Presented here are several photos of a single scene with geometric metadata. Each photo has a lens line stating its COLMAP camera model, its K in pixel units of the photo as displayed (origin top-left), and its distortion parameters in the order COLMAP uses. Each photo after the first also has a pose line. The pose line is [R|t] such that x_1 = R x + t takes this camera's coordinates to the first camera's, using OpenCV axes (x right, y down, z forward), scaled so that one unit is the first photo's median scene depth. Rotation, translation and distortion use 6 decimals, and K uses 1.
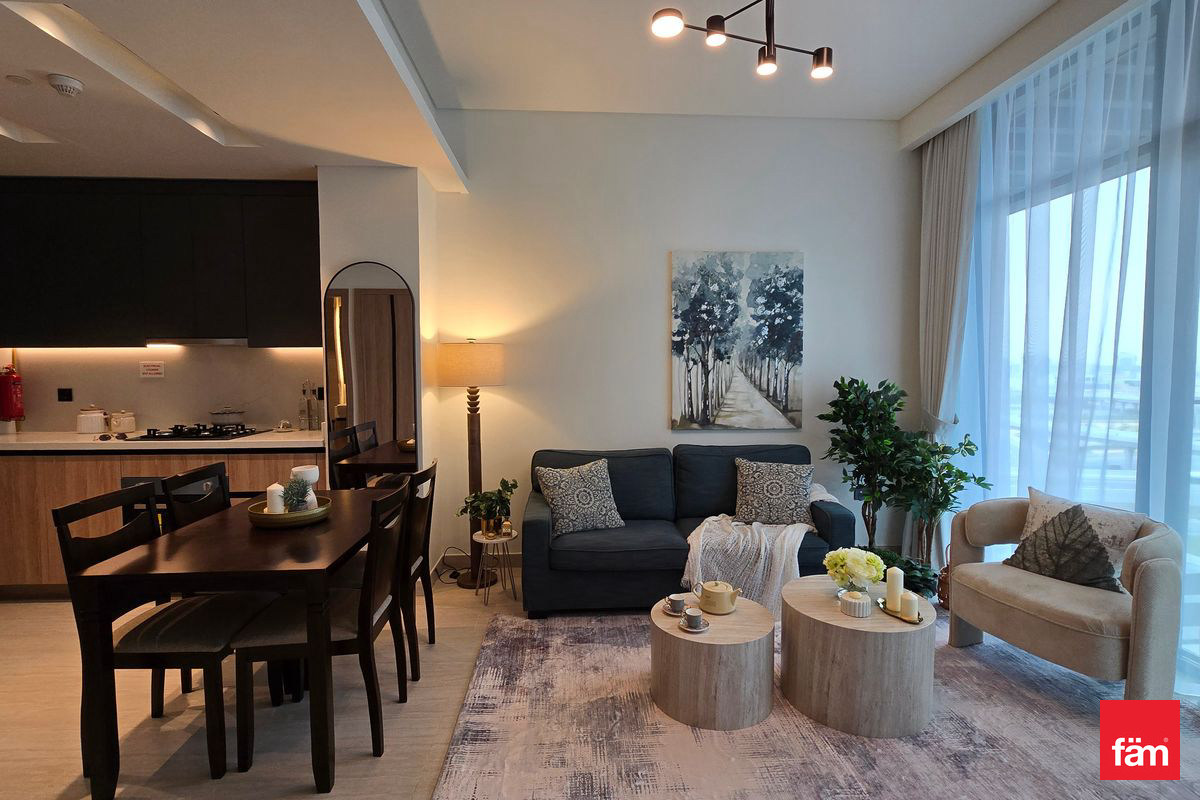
lens RADIAL K [[576.7, 0, 604.4], [0, 576.7, 406.3], [0, 0, 1]] dist [-0.011347, 0.002482]
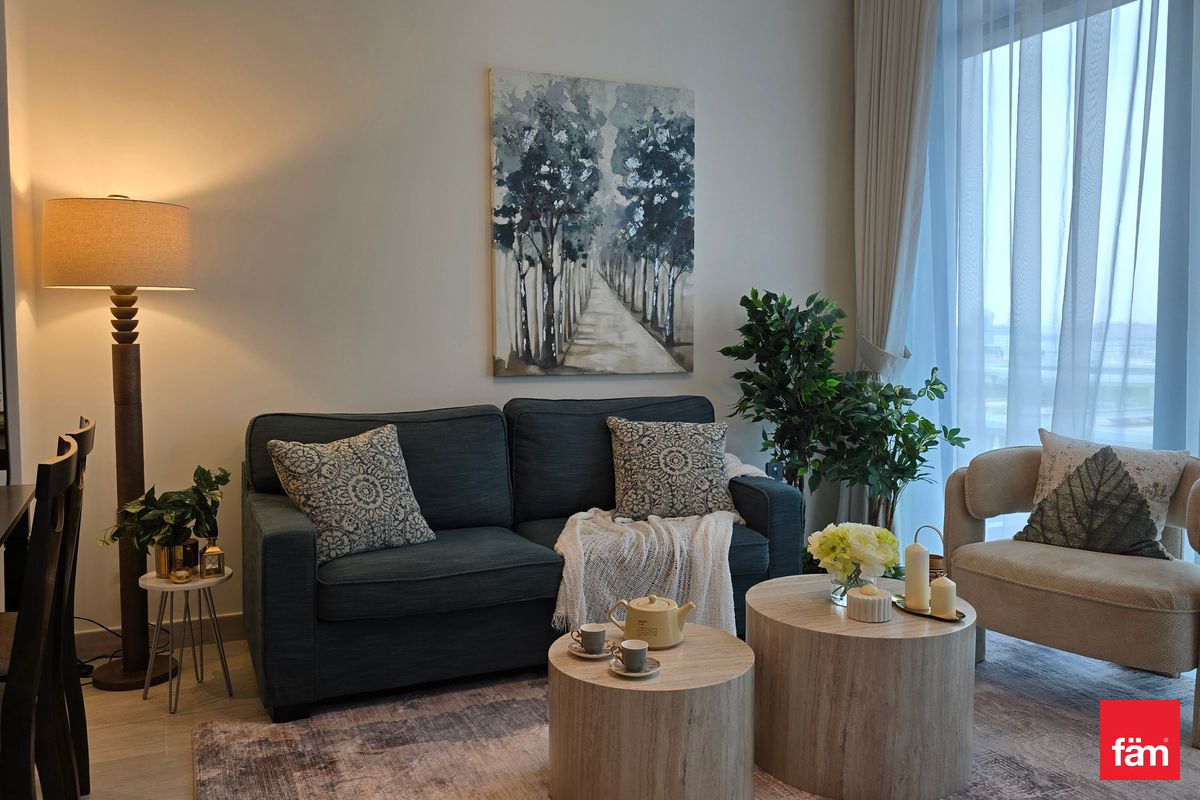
lens RADIAL K [[949.1, 0, 599.0], [0, 949.1, 394.4], [0, 0, 1]] dist [0.052417, -0.052479]
pose [[0.936887, -0.021062, 0.348996, -0.144050], [0.019595, 0.999778, 0.007734, 0.063740], [-0.349082, -0.000407, 0.937092, 0.069524]]
